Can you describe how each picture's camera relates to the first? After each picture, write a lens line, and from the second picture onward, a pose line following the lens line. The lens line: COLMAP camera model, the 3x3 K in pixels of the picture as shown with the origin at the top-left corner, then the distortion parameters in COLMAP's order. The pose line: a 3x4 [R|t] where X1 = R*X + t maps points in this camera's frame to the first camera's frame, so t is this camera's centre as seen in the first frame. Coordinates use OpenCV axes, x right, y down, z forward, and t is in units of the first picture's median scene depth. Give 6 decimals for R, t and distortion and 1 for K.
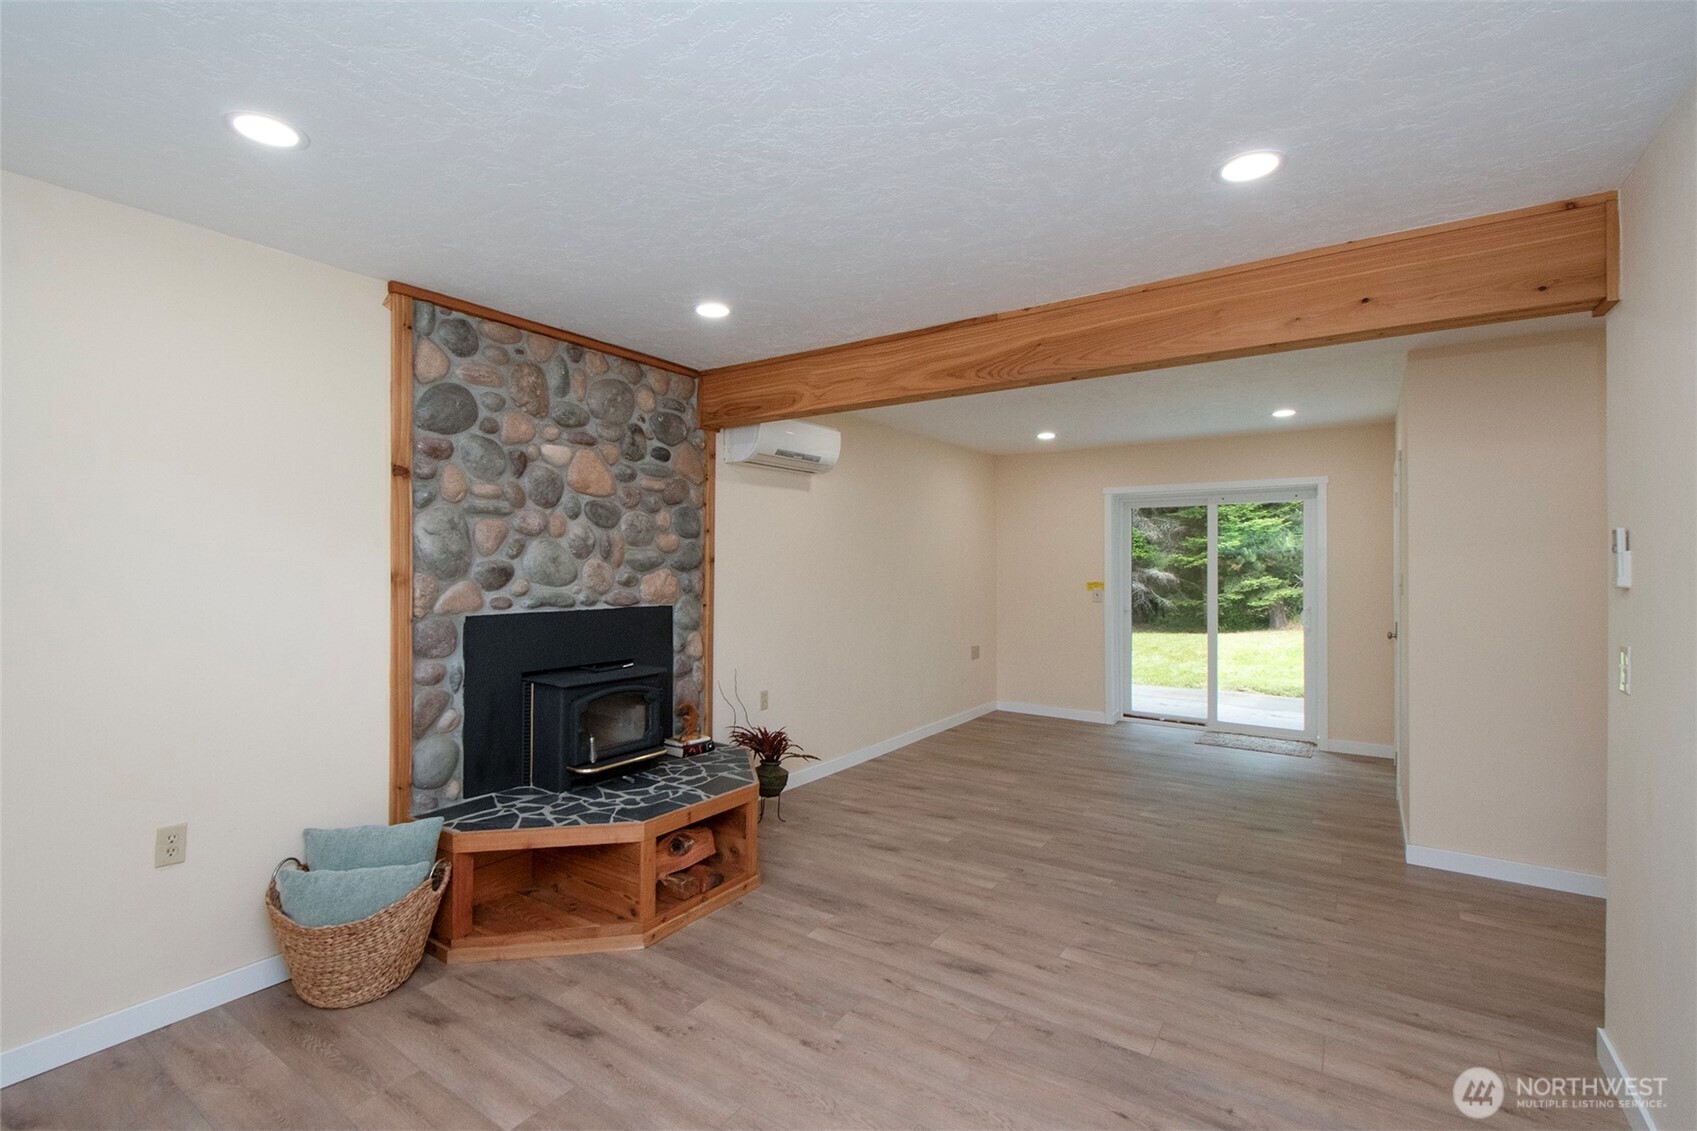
lens RADIAL K [[759.9, 0, 807.0], [0, 759.9, 553.1], [0, 0, 1]] dist [0.007636, -0.002816]
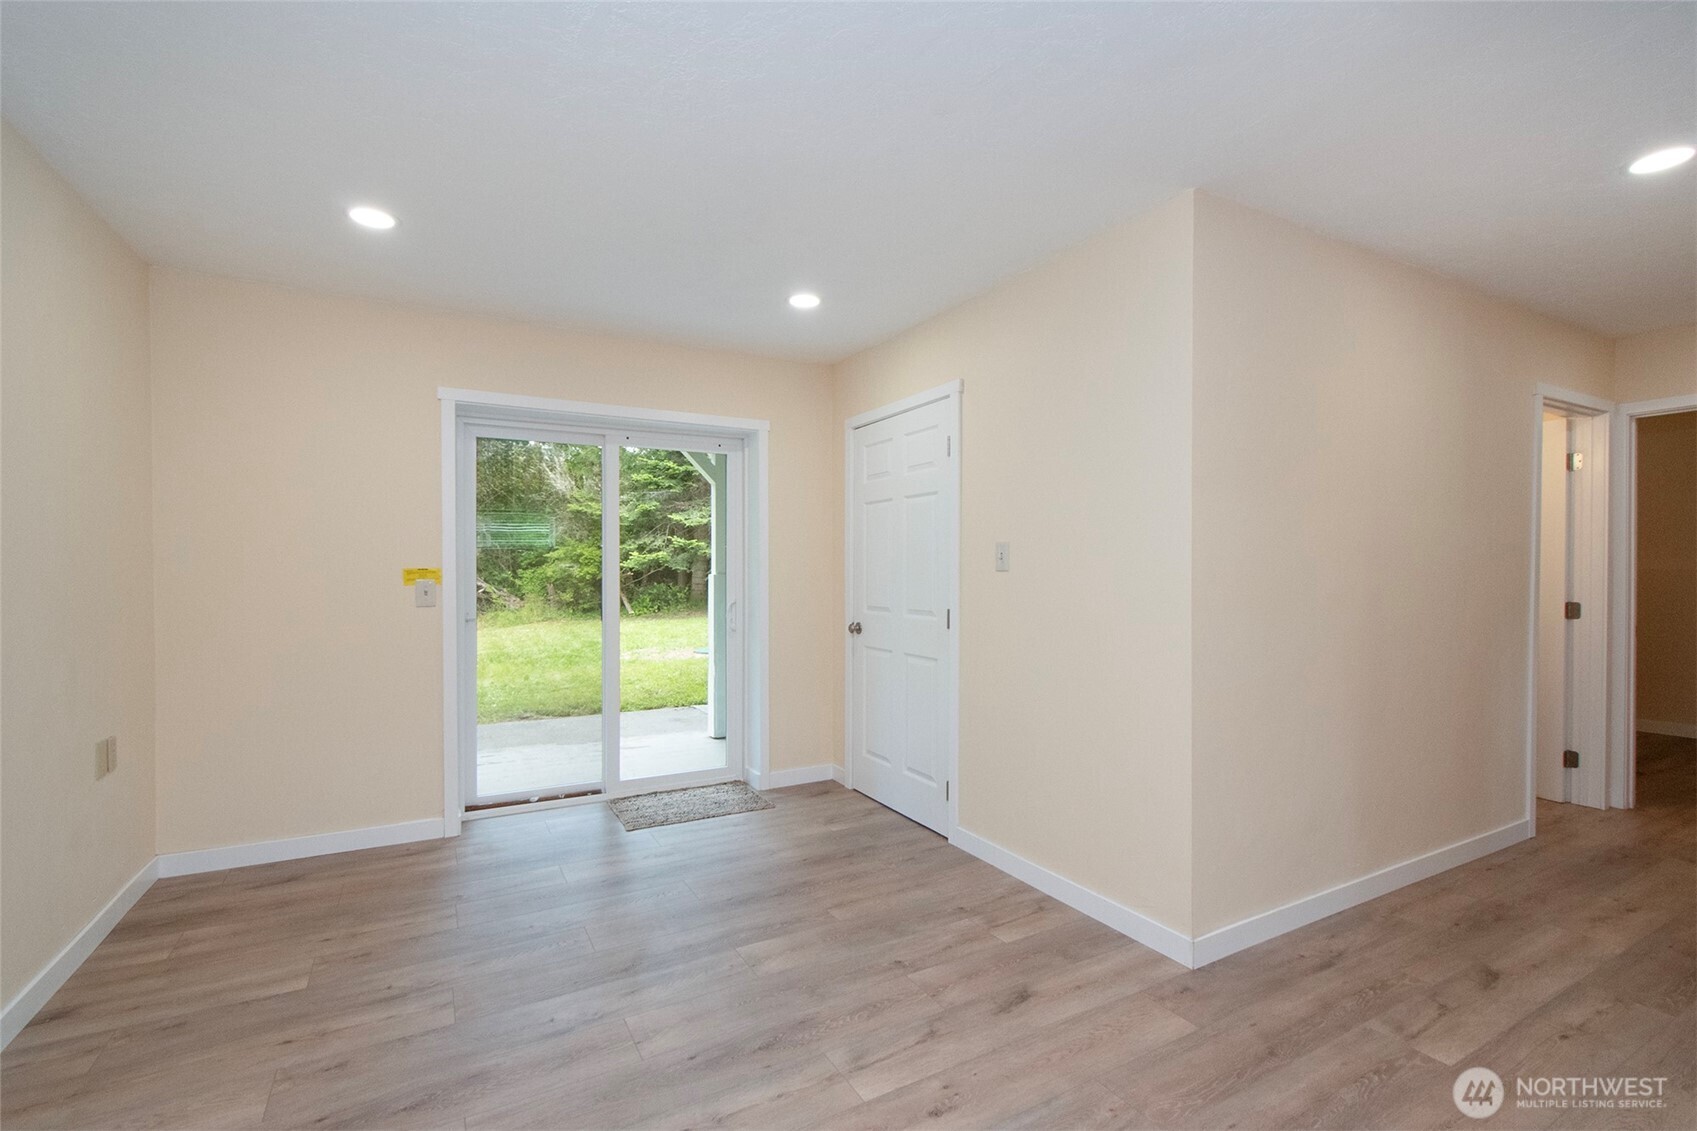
lens RADIAL K [[759.9, 0, 853.2], [0, 759.9, 577.9], [0, 0, 1]] dist [0.007636, -0.002816]
pose [[0.421950, -0.013741, 0.906515, 0.038799], [-0.011729, 0.999719, 0.020613, 0.032007], [-0.906543, -0.019330, 0.421670, 0.544644]]
